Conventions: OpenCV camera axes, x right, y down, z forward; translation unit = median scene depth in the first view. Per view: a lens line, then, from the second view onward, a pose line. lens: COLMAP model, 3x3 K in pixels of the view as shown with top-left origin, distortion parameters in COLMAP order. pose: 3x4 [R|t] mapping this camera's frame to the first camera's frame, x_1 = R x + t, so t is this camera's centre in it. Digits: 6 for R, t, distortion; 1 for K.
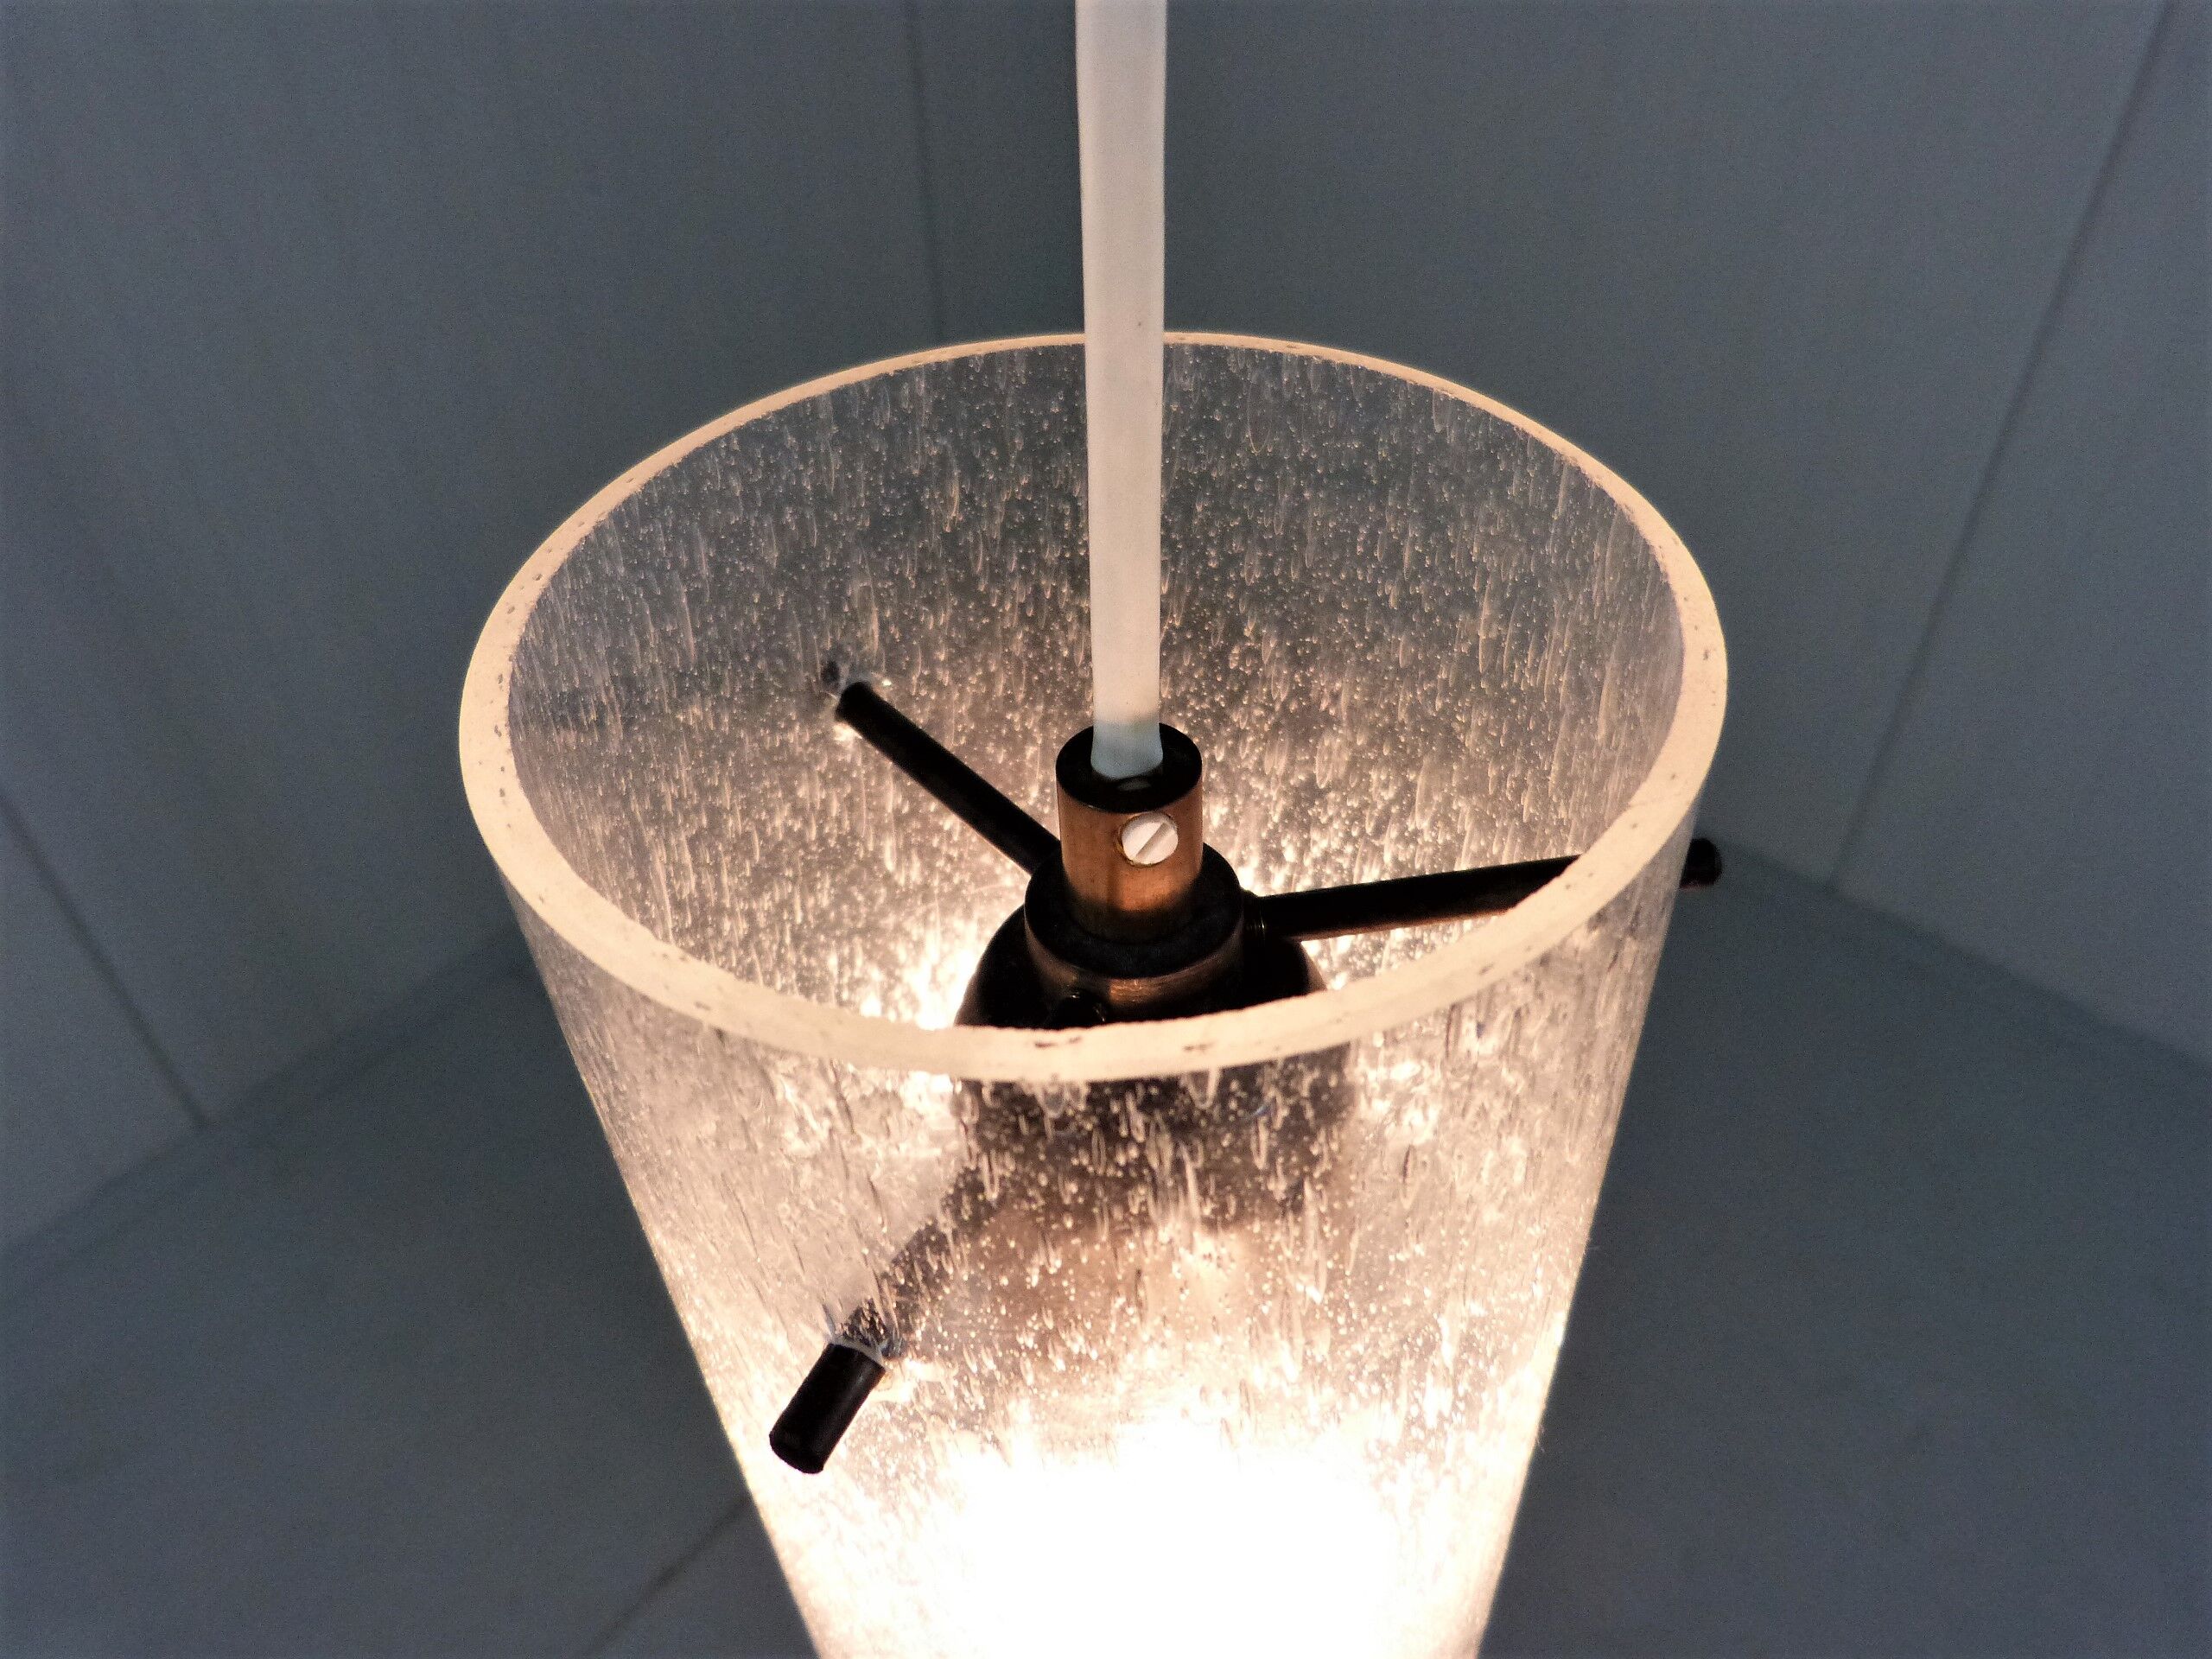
lens RADIAL K [[1669.9, 0, 1118.3], [0, 1669.9, 862.6], [0, 0, 1]] dist [-0.028457, 0.007142]
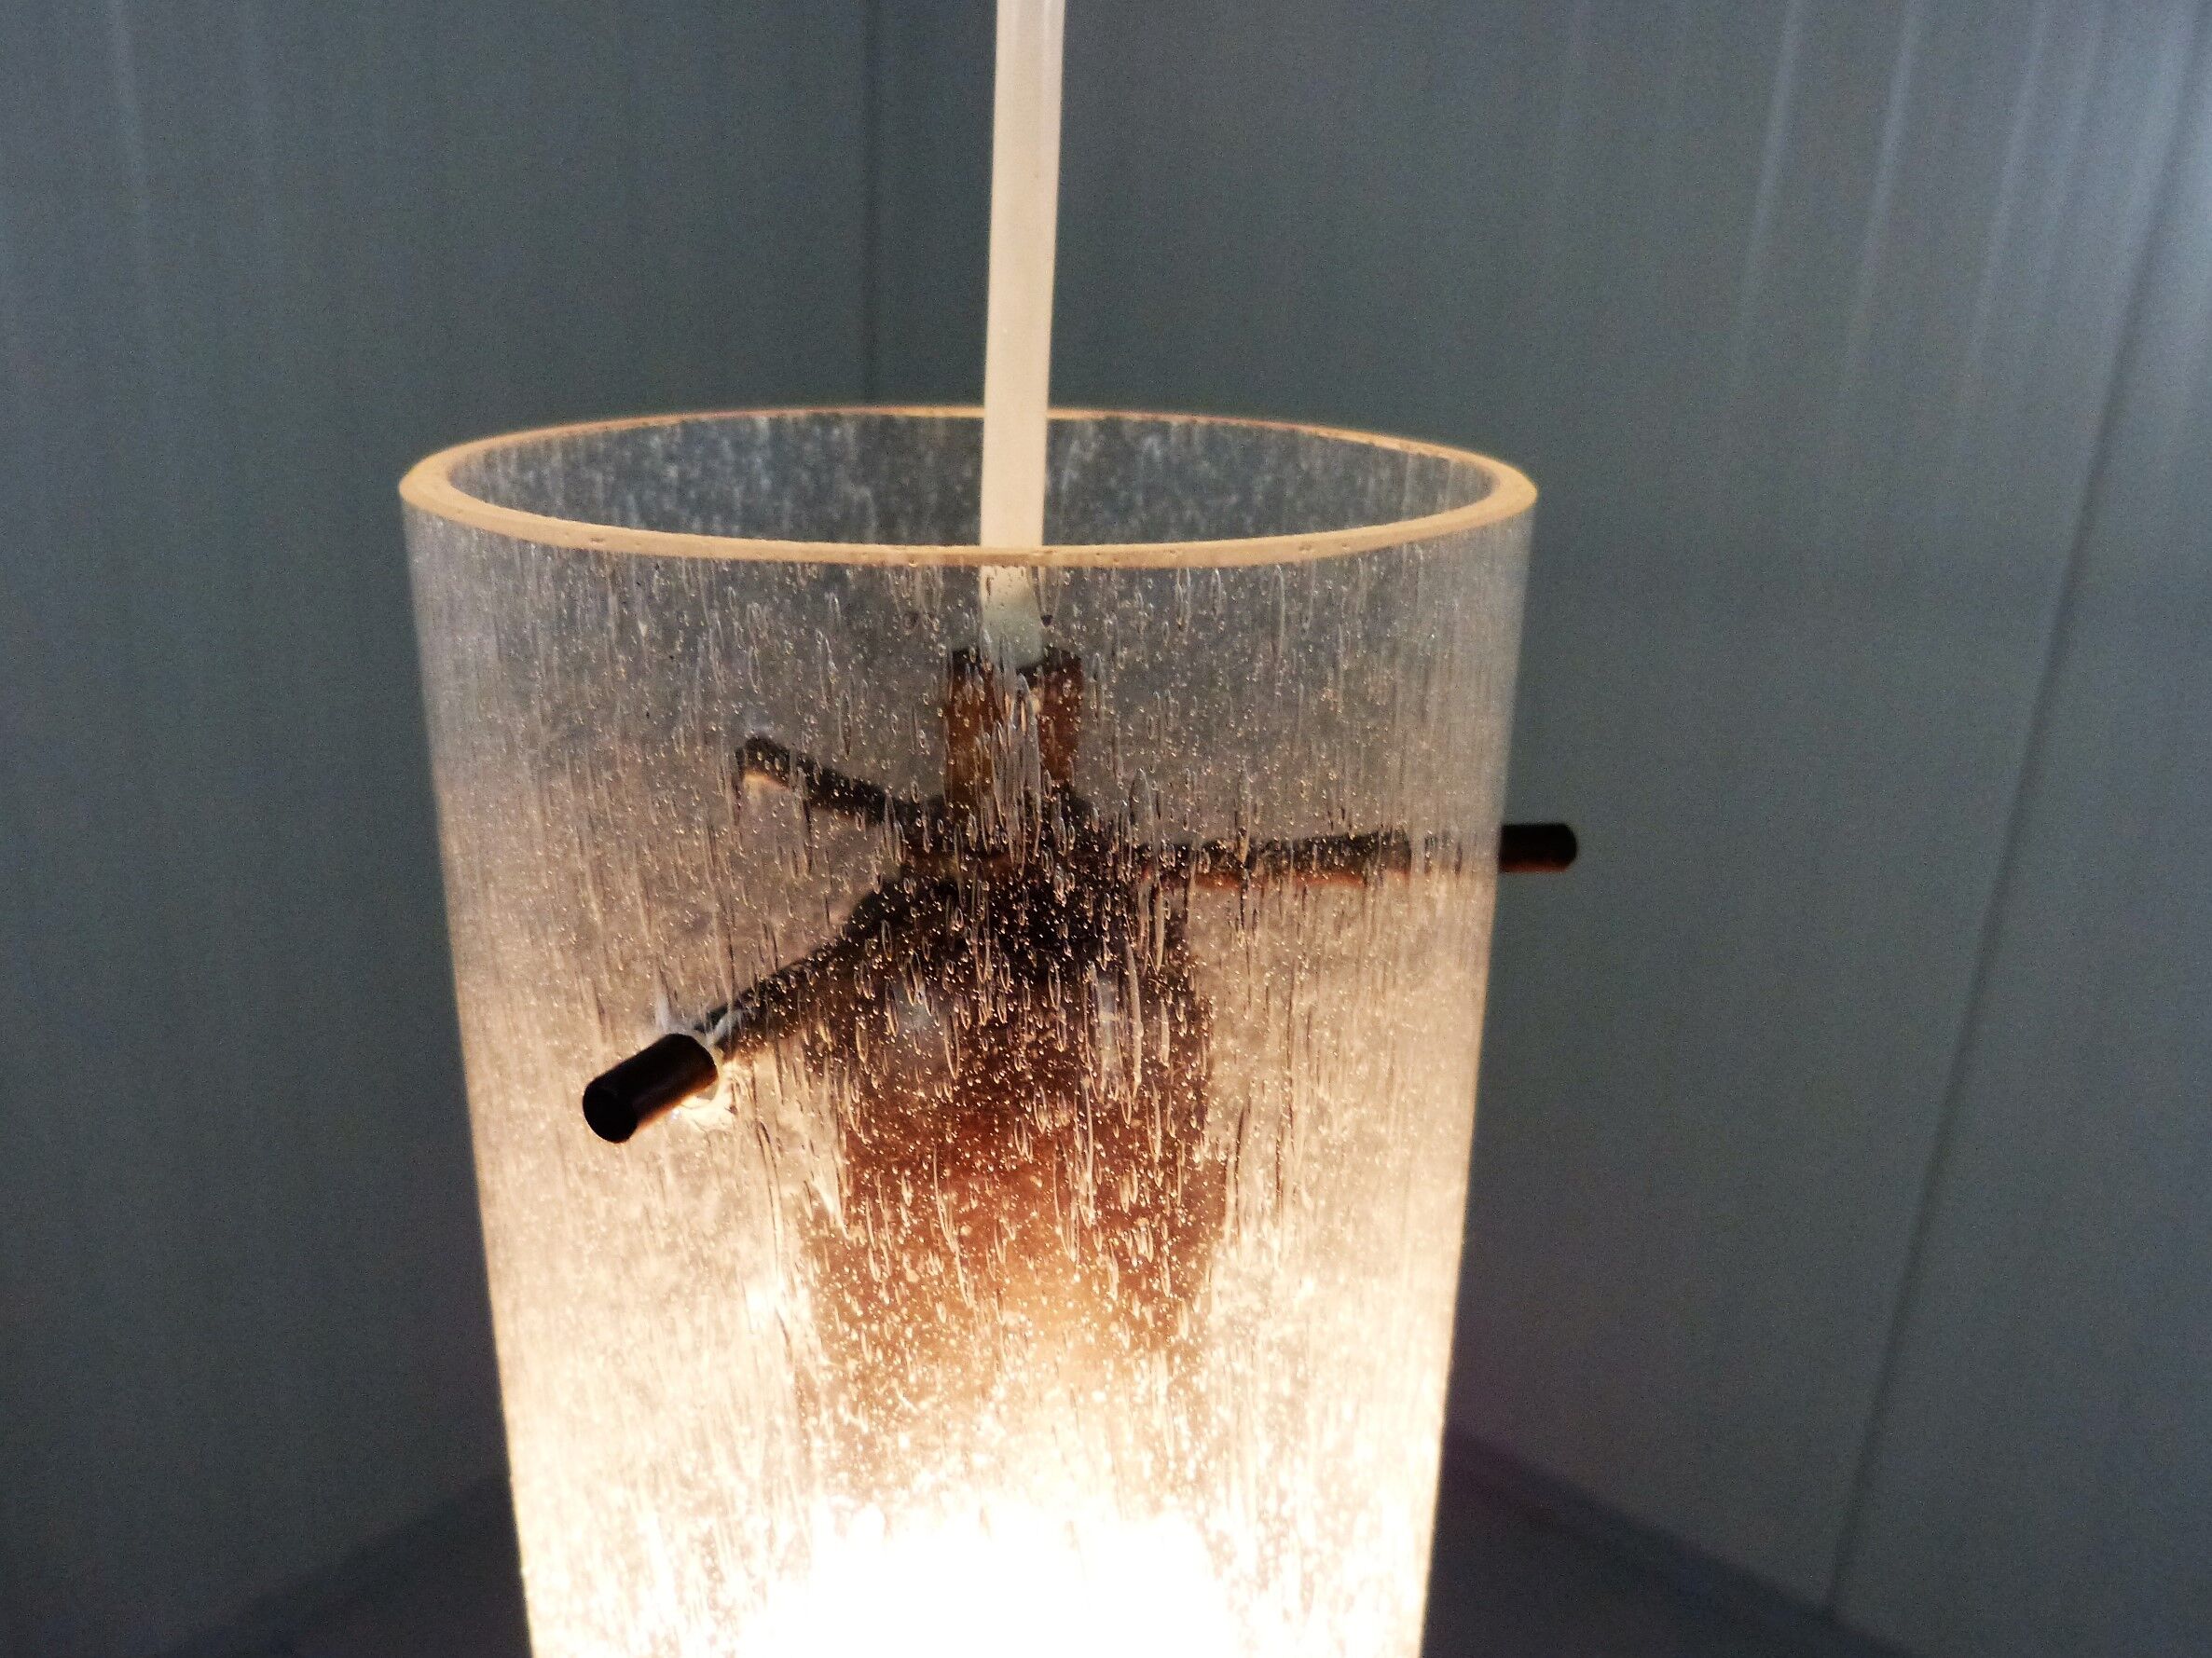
lens RADIAL K [[1749.0, 0, 1097.9], [0, 1749.0, 823.9], [0, 0, 1]] dist [-0.037602, 0.002711]
pose [[0.998075, 0.058775, 0.019792, 0.040041], [-0.045742, 0.913153, -0.405043, 0.418334], [-0.041880, 0.403358, 0.914083, 0.022102]]
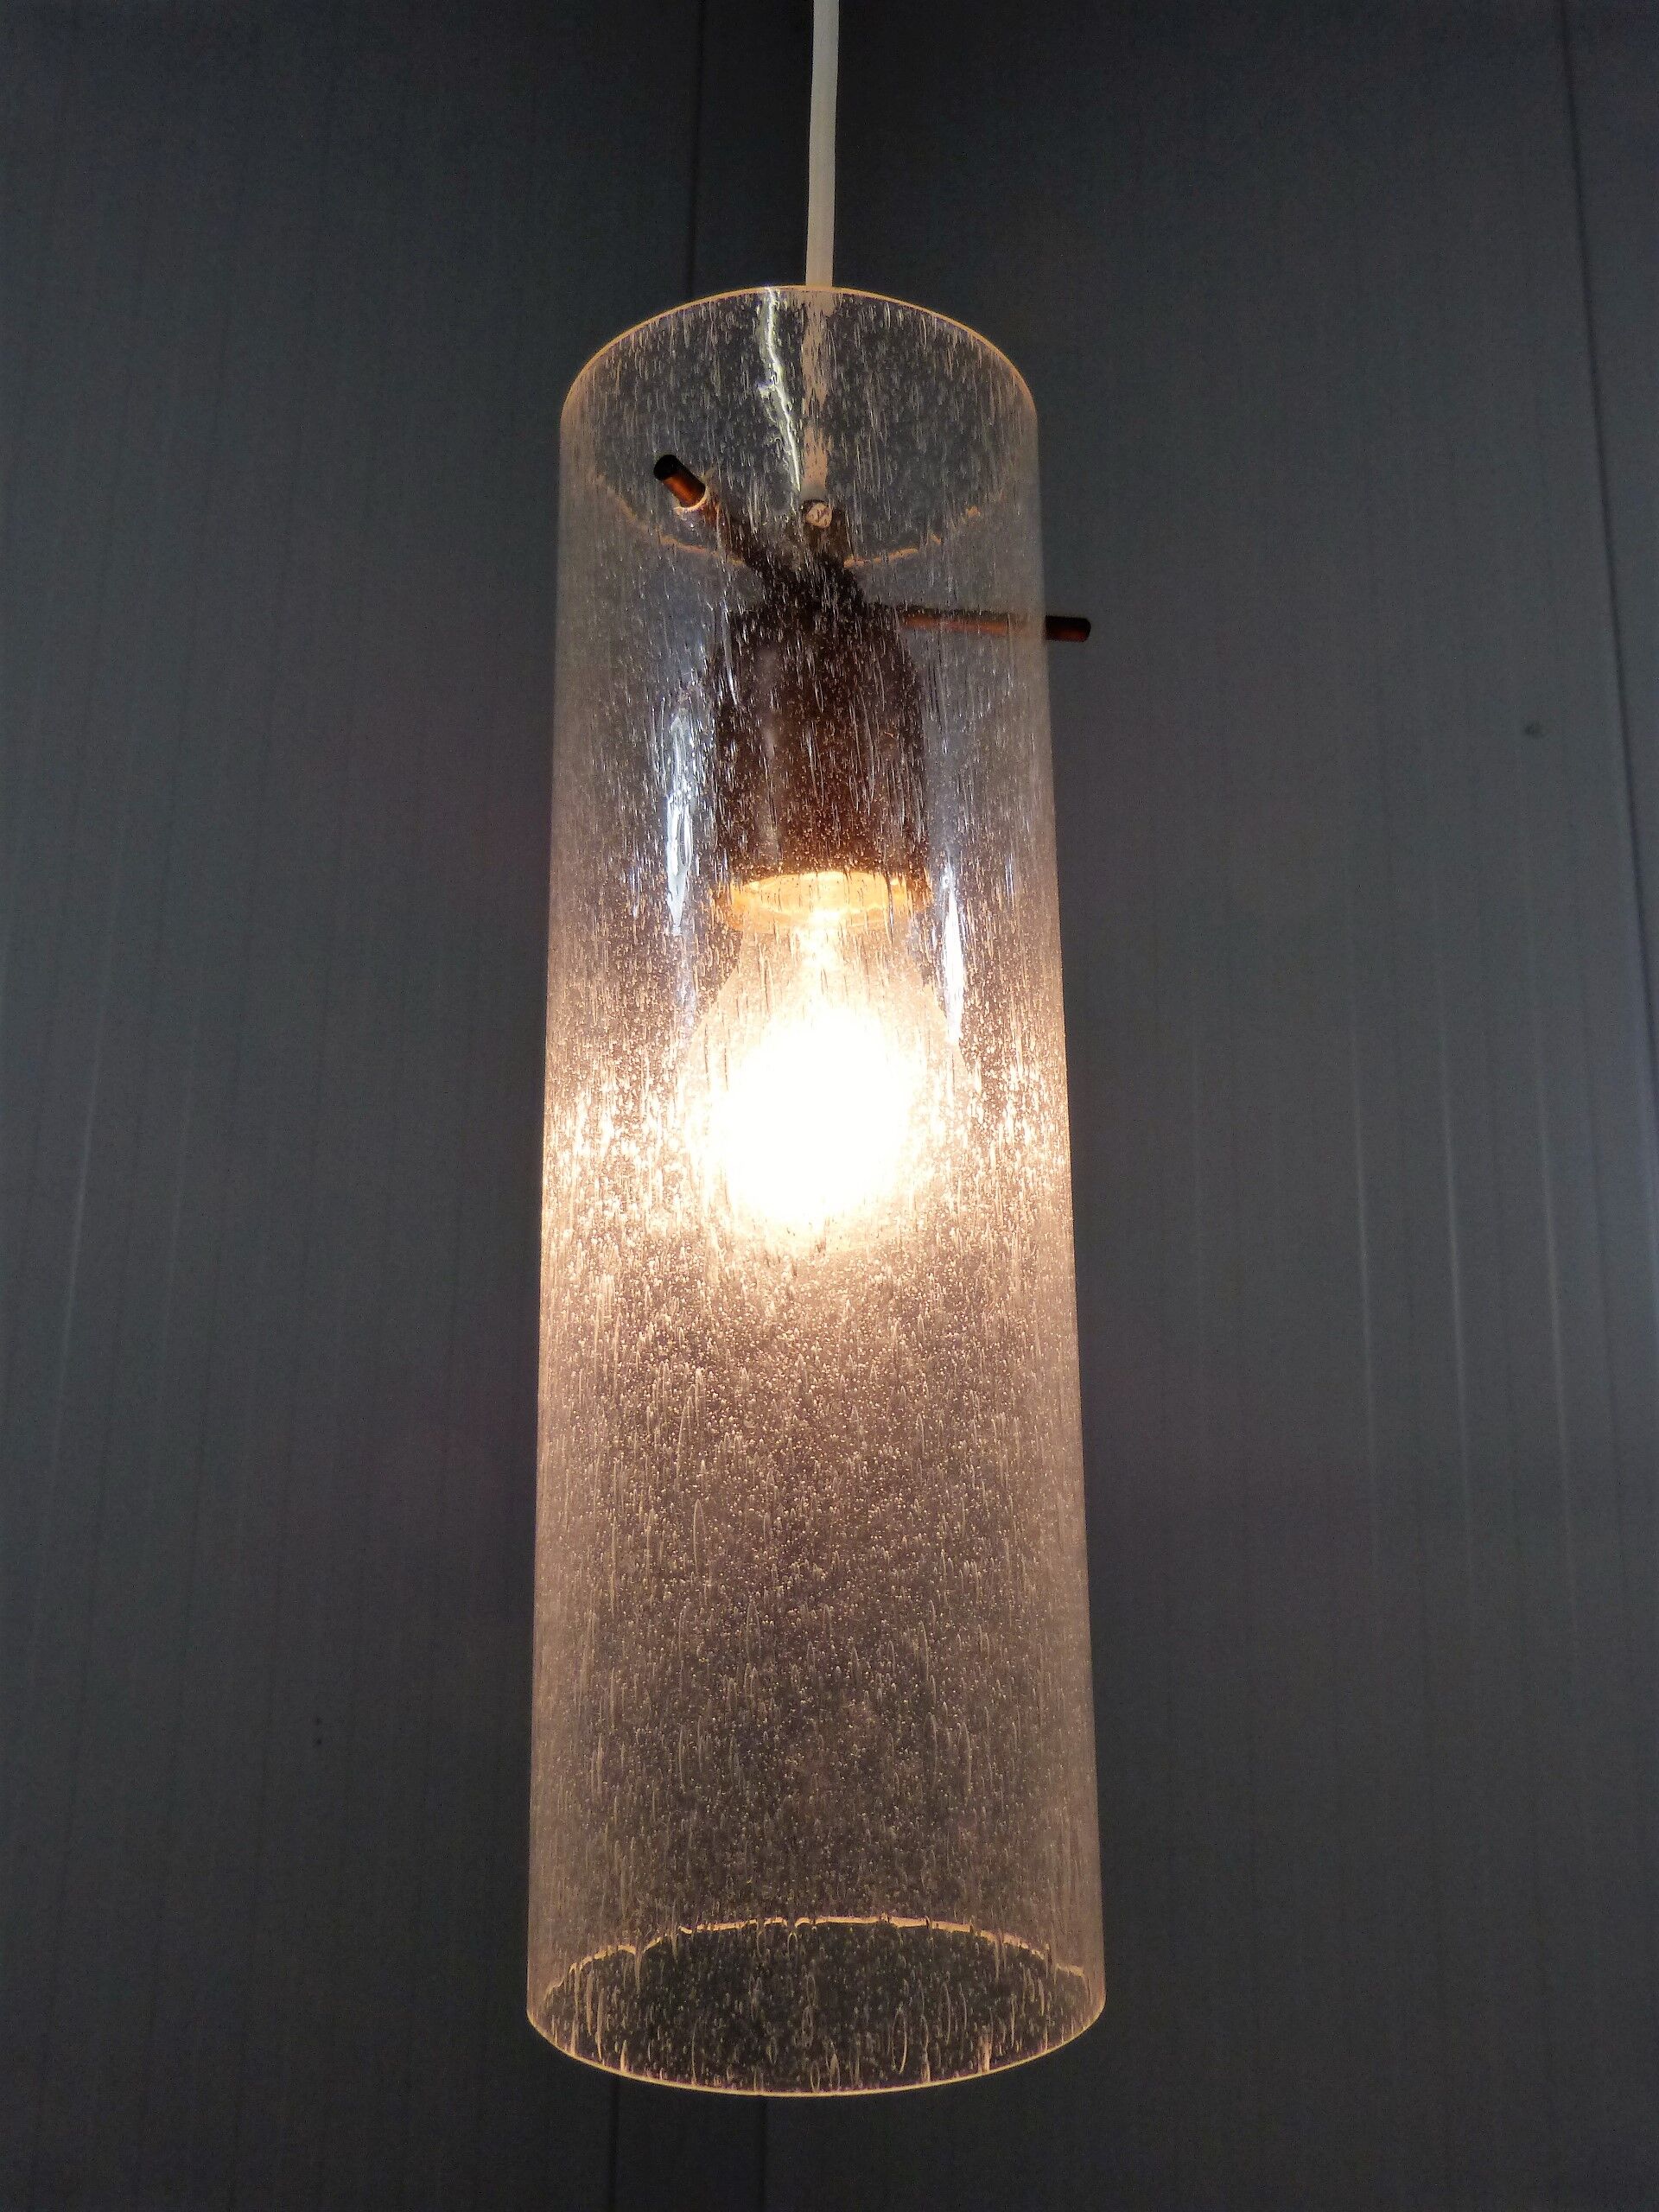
lens RADIAL K [[1629.8, 0, 825.5], [0, 1629.8, 1093.9], [0, 0, 1]] dist [-0.018834, -0.005060]
pose [[0.999479, 0.031127, -0.008558, 0.057492], [-0.024895, 0.574404, -0.818193, 2.004035], [-0.020552, 0.817980, 0.574879, 0.308803]]
